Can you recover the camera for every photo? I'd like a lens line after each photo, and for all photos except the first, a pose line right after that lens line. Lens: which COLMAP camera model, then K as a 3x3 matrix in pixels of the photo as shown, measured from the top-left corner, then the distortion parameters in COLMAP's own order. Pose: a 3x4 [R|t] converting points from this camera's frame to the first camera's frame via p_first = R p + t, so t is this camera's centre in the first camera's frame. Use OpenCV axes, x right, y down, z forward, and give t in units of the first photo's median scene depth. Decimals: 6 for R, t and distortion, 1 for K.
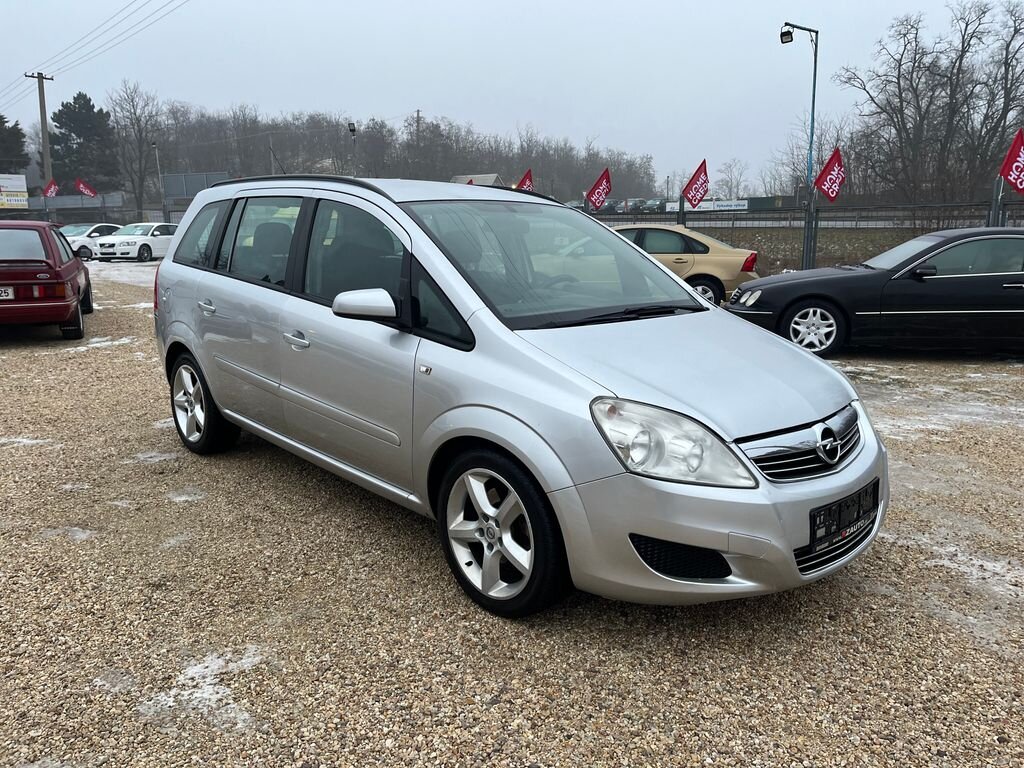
lens RADIAL K [[768.2, 0, 514.8], [0, 768.2, 383.6], [0, 0, 1]] dist [0.068205, -0.092553]
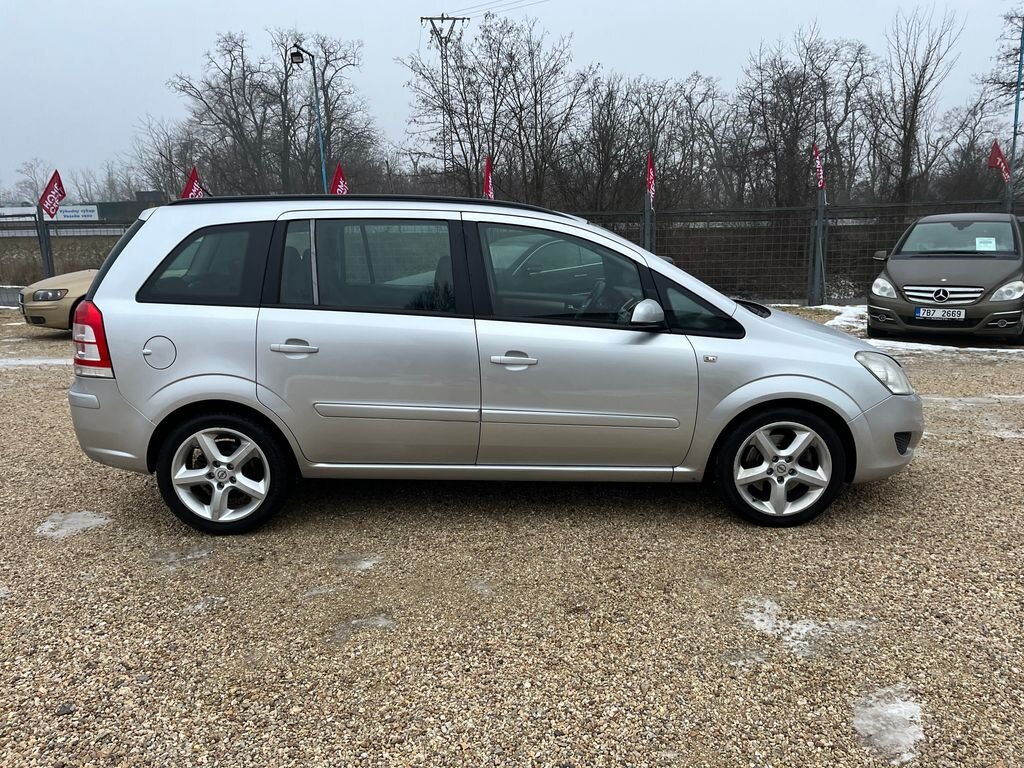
lens RADIAL K [[768.2, 0, 513.4], [0, 768.2, 379.3], [0, 0, 1]] dist [0.068205, -0.092553]
pose [[0.688128, -0.156059, 0.708608, -0.730926], [0.164431, 0.984729, 0.057192, -0.065194], [-0.706712, 0.077161, 0.703281, 0.205749]]
